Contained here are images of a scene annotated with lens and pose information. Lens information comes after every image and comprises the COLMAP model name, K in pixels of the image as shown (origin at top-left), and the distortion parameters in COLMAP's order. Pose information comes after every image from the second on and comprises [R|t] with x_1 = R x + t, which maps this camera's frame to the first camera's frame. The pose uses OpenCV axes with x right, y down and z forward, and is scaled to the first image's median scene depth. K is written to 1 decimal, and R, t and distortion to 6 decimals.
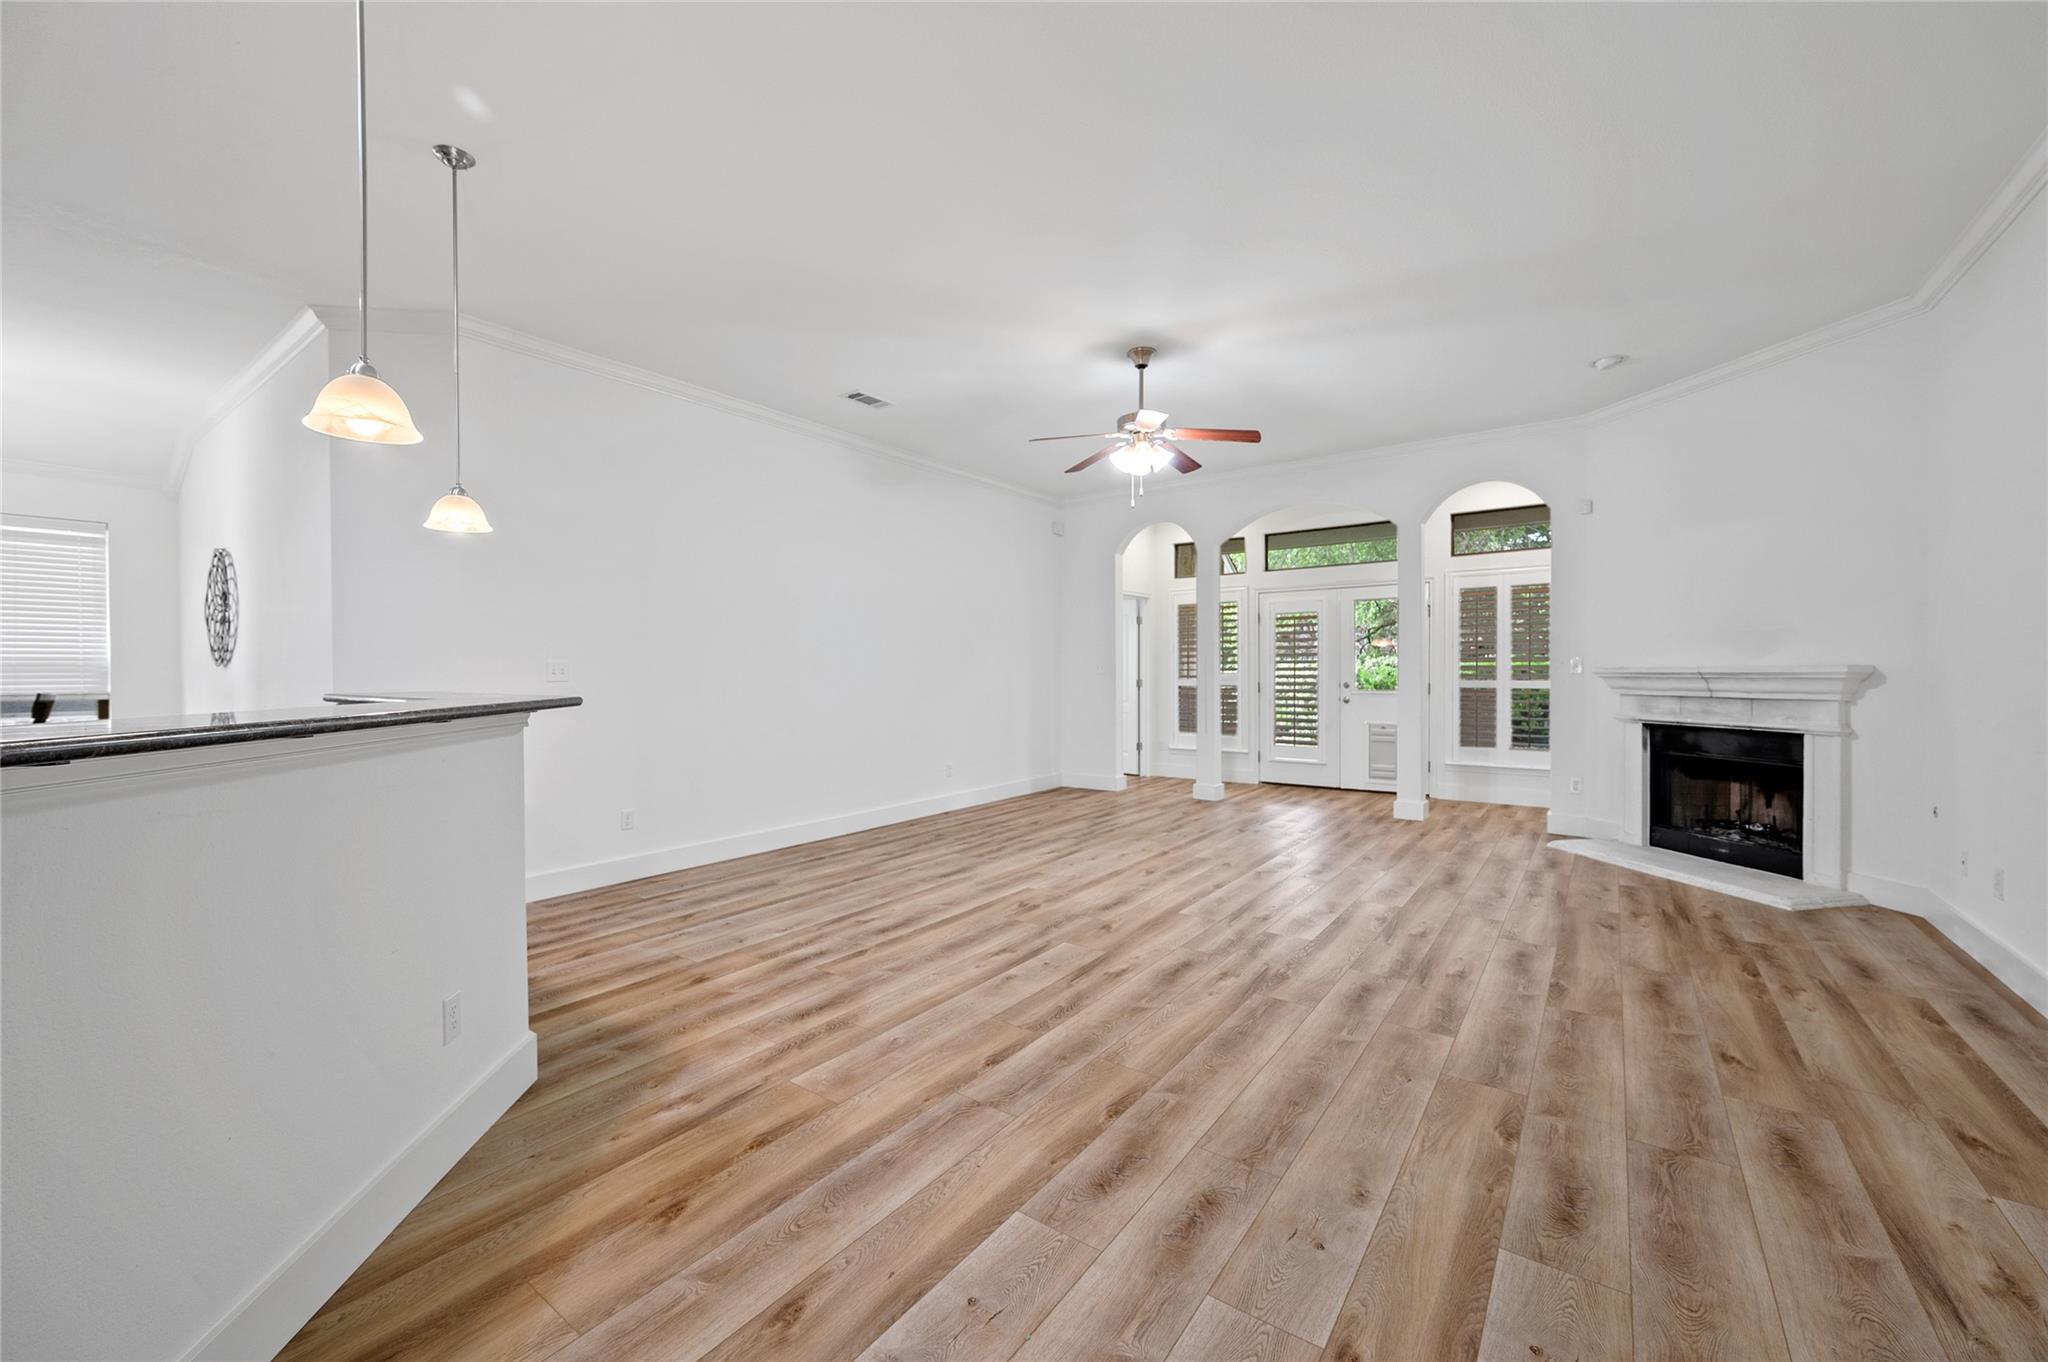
lens RADIAL K [[805.6, 0, 1028.3], [0, 805.6, 677.6], [0, 0, 1]] dist [-0.001650, 0.000655]
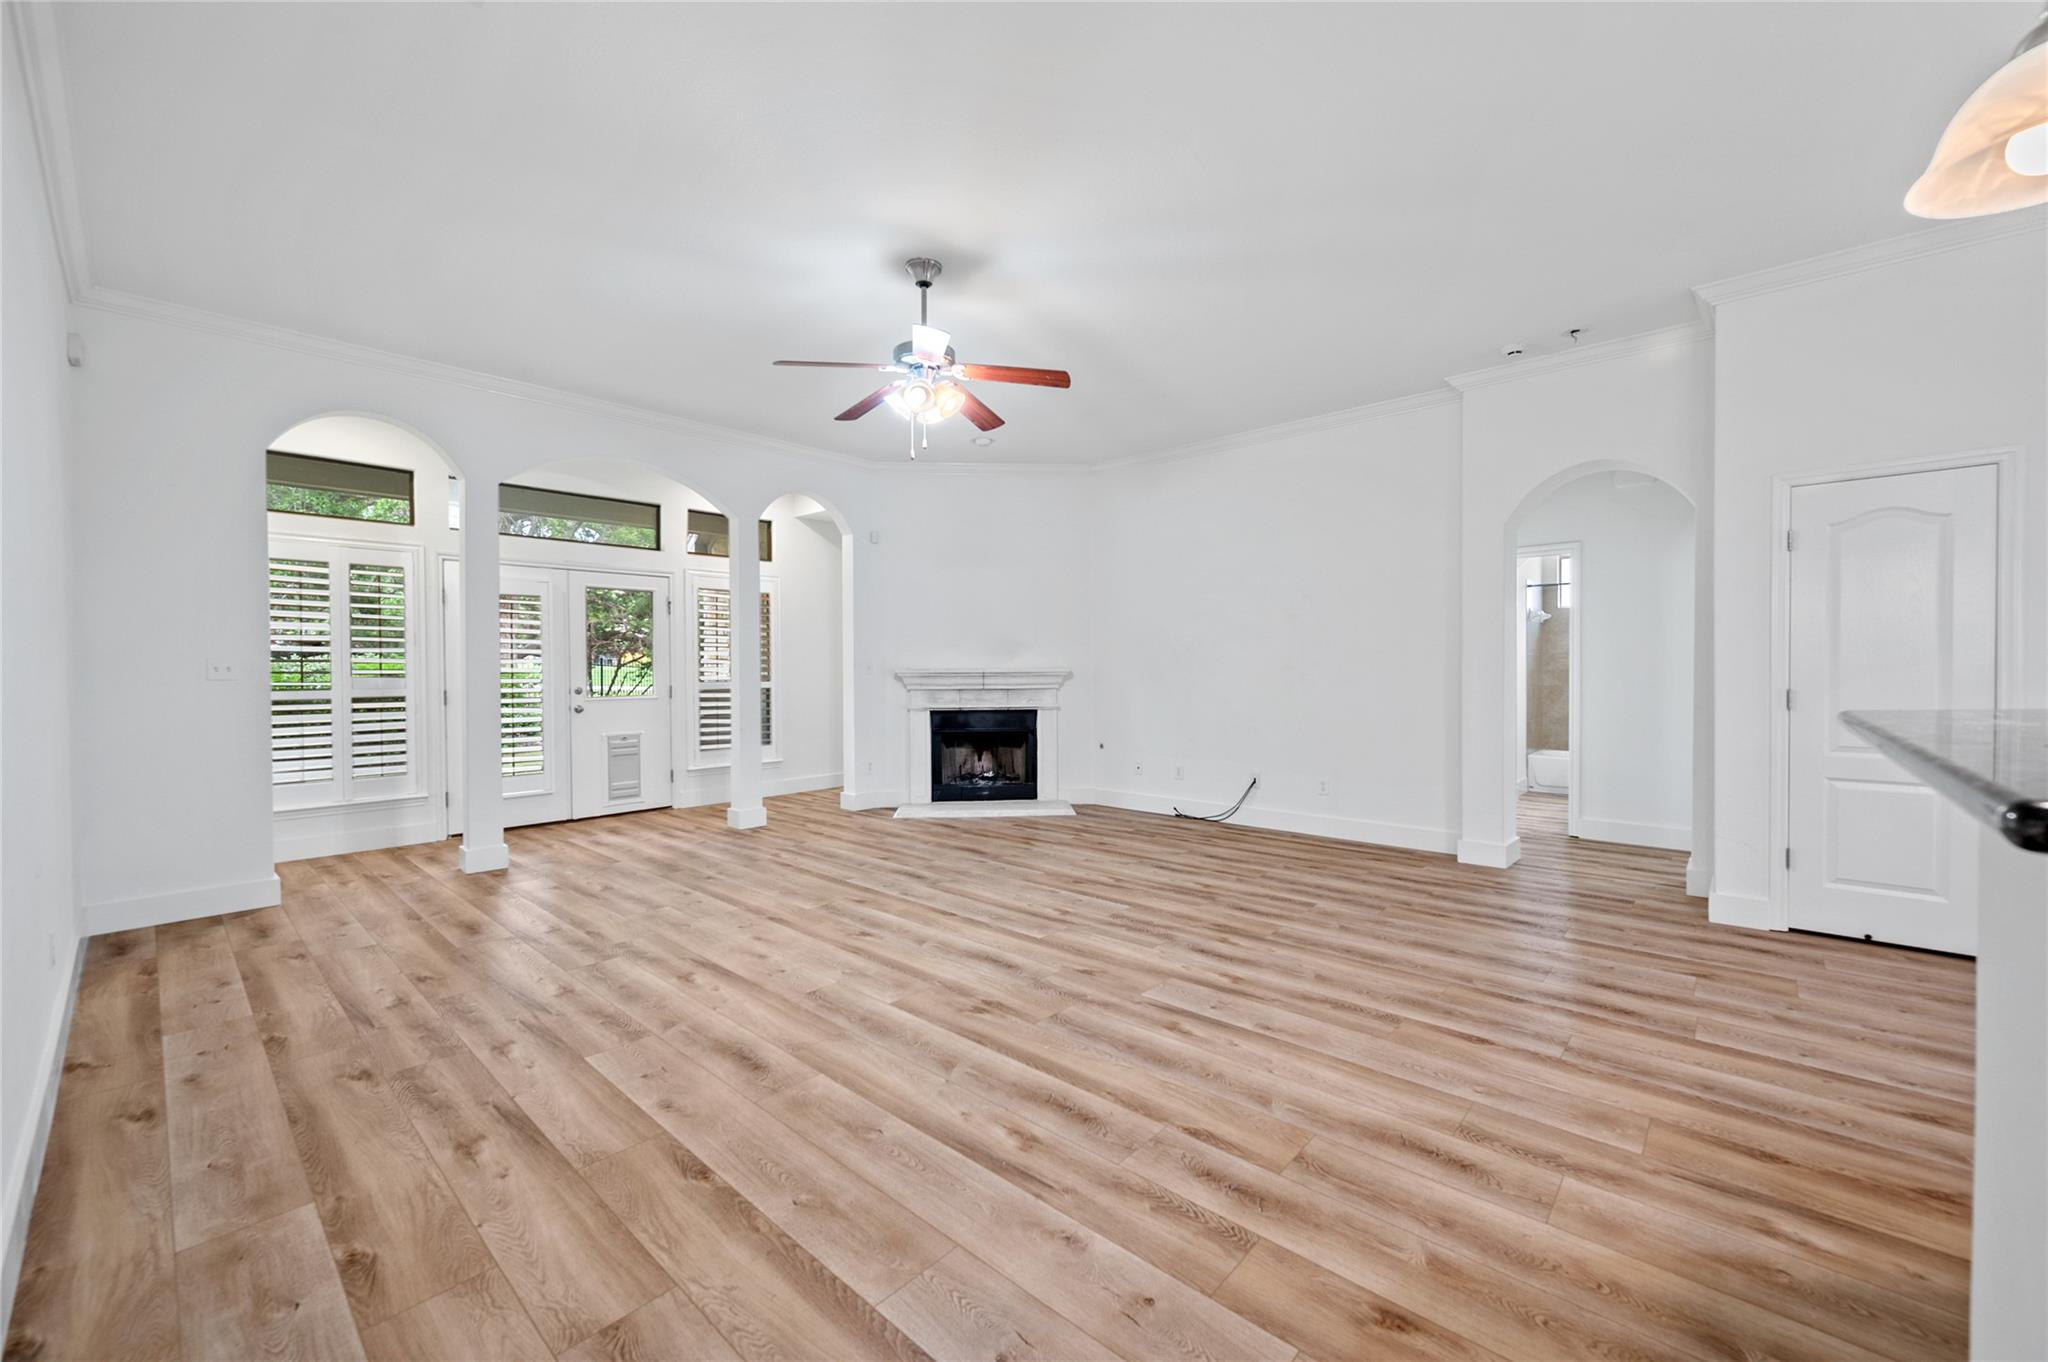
lens RADIAL K [[805.6, 0, 1027.4], [0, 805.6, 676.4], [0, 0, 1]] dist [-0.001650, 0.000655]
pose [[0.104496, -0.005916, 0.994508, -0.806749], [0.013457, 0.999899, 0.004534, -0.005601], [-0.994434, 0.012909, 0.104565, 1.042404]]
